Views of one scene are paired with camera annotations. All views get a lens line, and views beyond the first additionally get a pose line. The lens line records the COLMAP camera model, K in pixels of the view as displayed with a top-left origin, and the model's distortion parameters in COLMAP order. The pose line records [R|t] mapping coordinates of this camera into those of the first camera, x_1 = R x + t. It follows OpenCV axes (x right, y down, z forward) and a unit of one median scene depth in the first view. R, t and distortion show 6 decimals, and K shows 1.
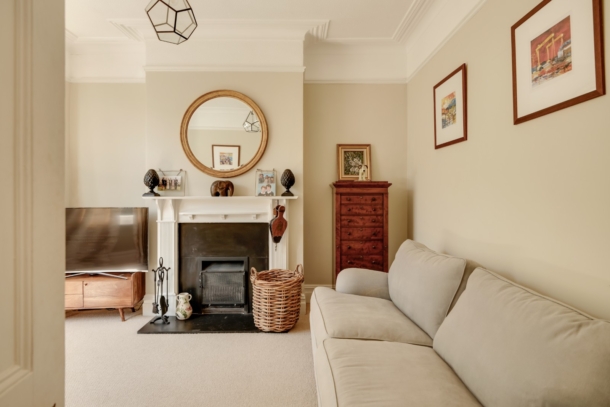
lens RADIAL K [[349.5, 0, 307.0], [0, 349.5, 196.9], [0, 0, 1]] dist [-0.004115, -0.000537]
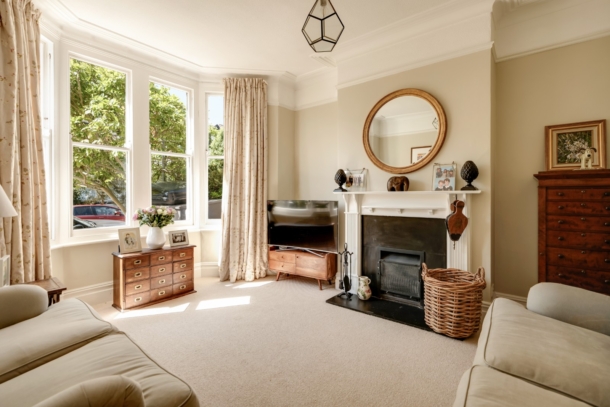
lens RADIAL K [[289.9, 0, 304.0], [0, 289.9, 198.2], [0, 0, 1]] dist [-0.000684, -0.000065]
pose [[0.764233, 0.006397, -0.644909, 0.102904], [-0.007972, 0.999968, 0.000472, 0.020819], [0.644891, 0.004781, 0.764259, 0.148369]]
